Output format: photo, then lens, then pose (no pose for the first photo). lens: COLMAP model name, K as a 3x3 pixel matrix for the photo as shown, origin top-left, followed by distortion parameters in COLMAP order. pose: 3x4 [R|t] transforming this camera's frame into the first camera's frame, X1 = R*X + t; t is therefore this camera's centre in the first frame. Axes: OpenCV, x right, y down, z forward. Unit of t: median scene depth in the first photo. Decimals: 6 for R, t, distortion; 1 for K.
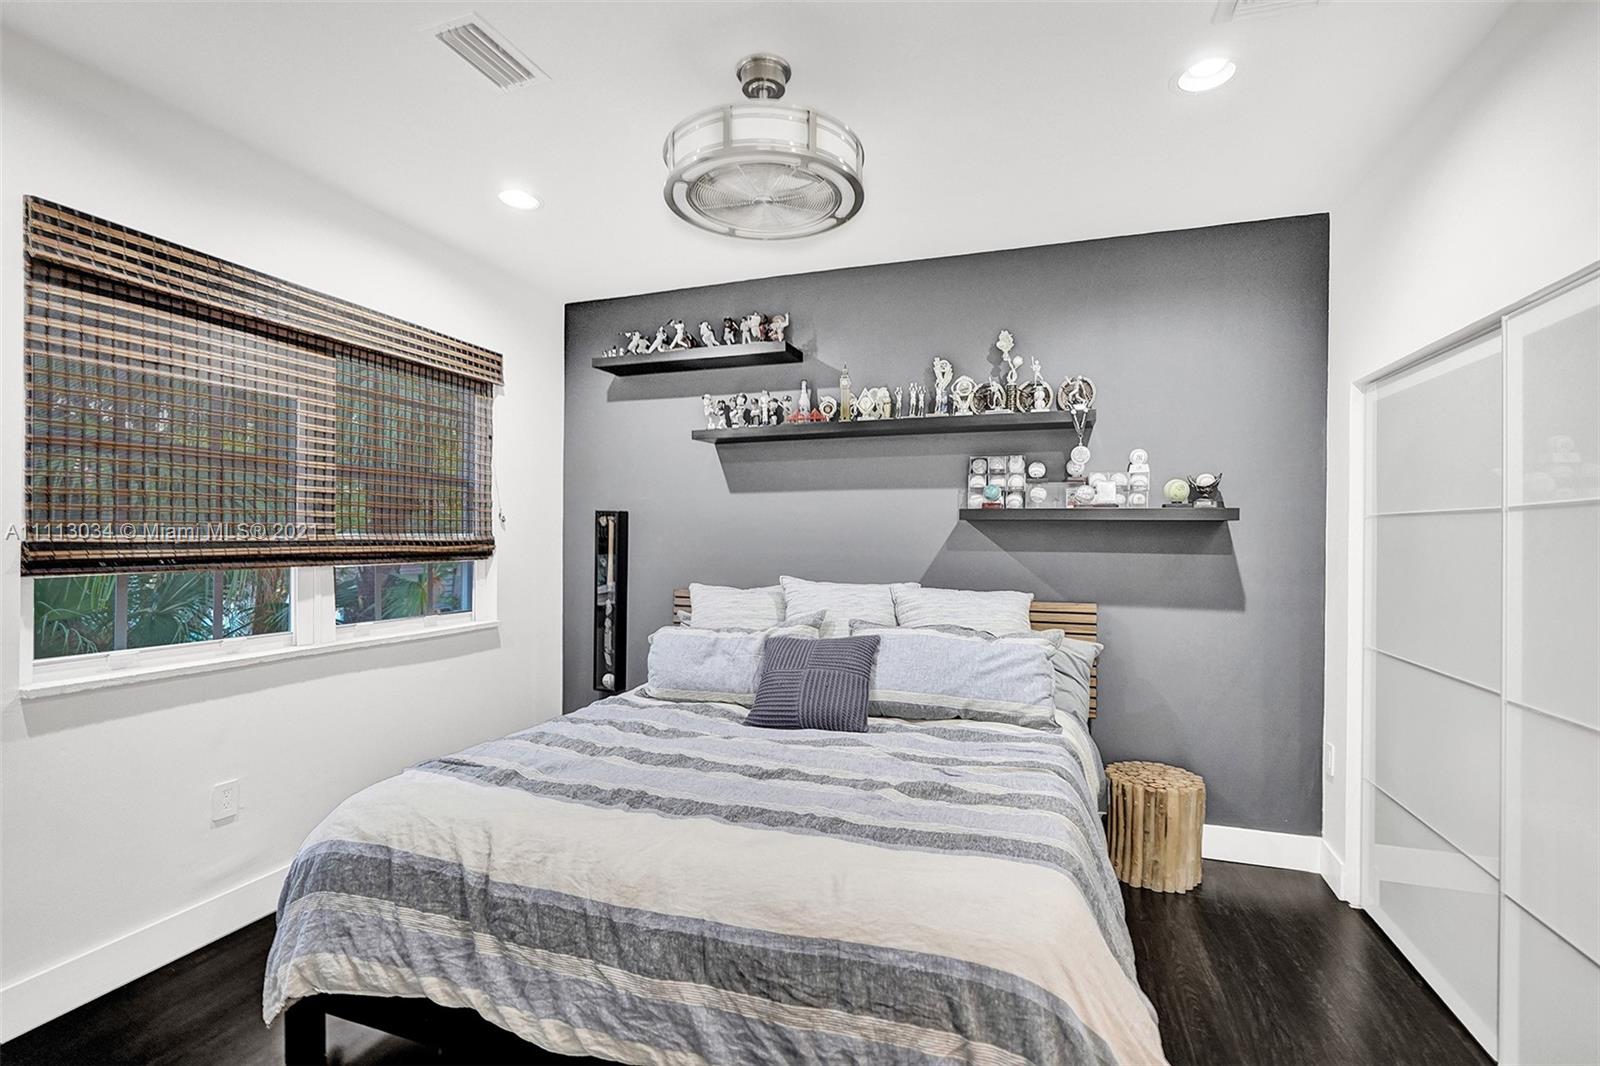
lens RADIAL K [[722.7, 0, 808.3], [0, 722.7, 534.4], [0, 0, 1]] dist [-0.014249, 0.006098]
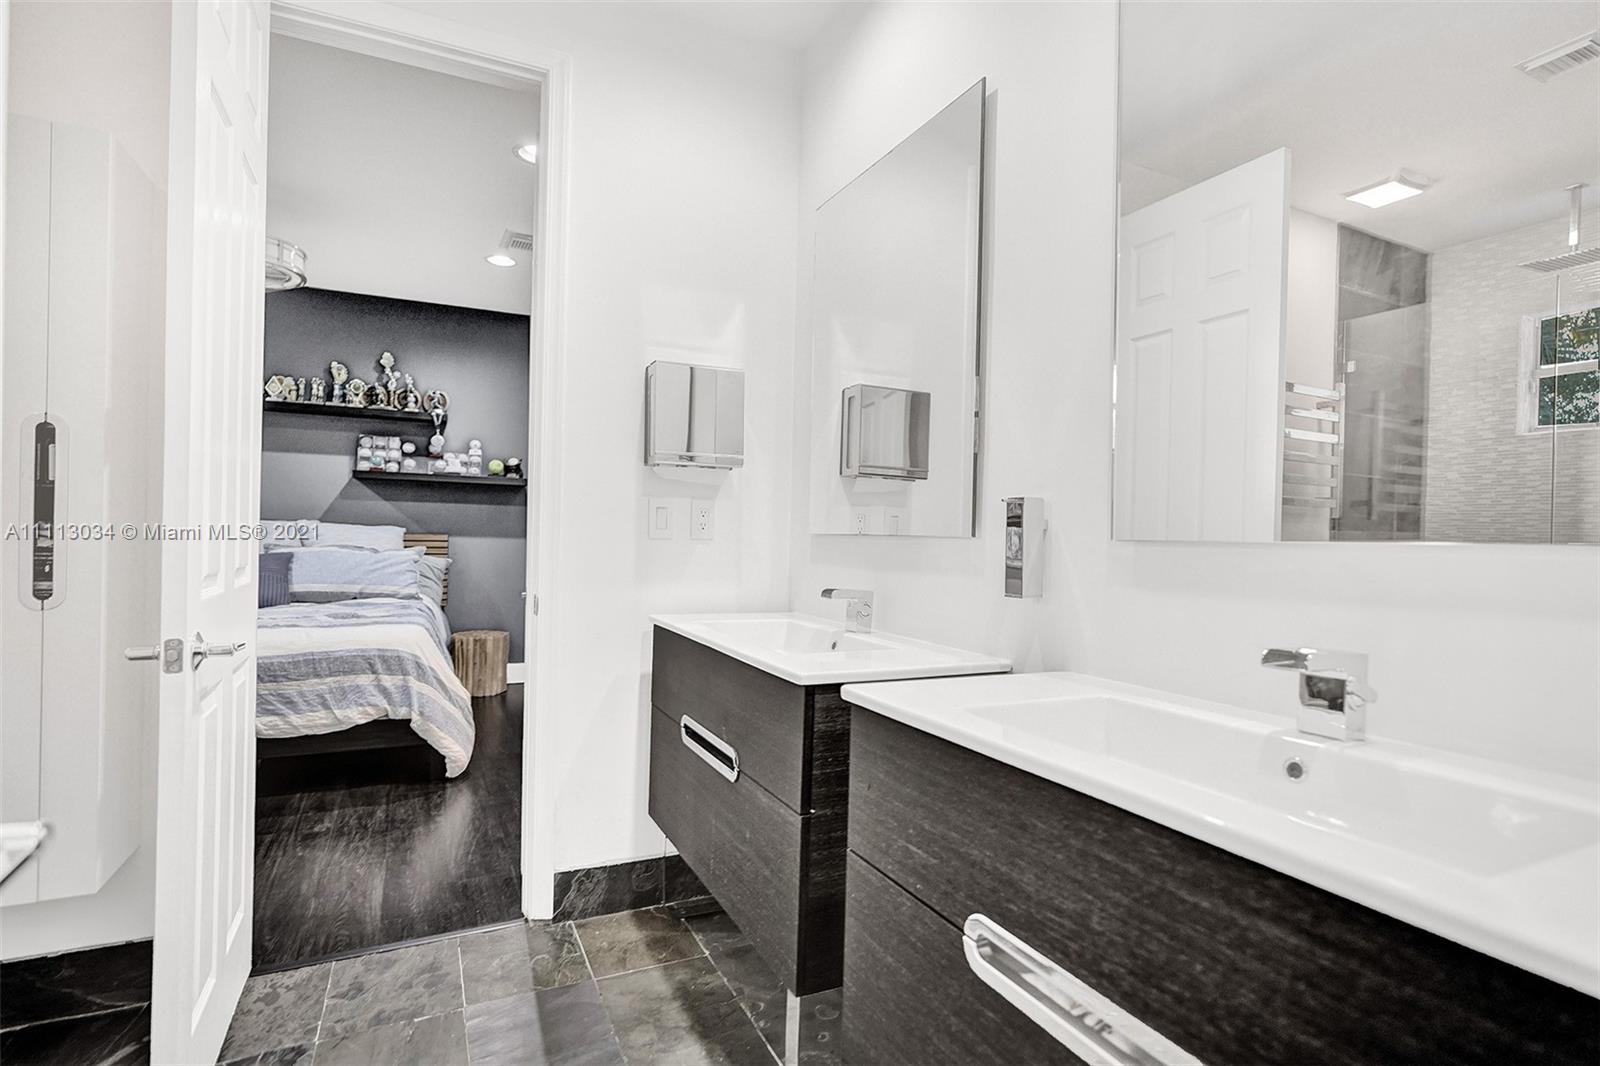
lens RADIAL K [[778.5, 0, 804.5], [0, 778.5, 535.6], [0, 0, 1]] dist [-0.004342, 0.000847]
pose [[0.710601, 0.005114, 0.703577, -0.255004], [-0.017115, 0.999803, 0.010019, 0.068323], [-0.703387, -0.019161, 0.710548, -0.792846]]
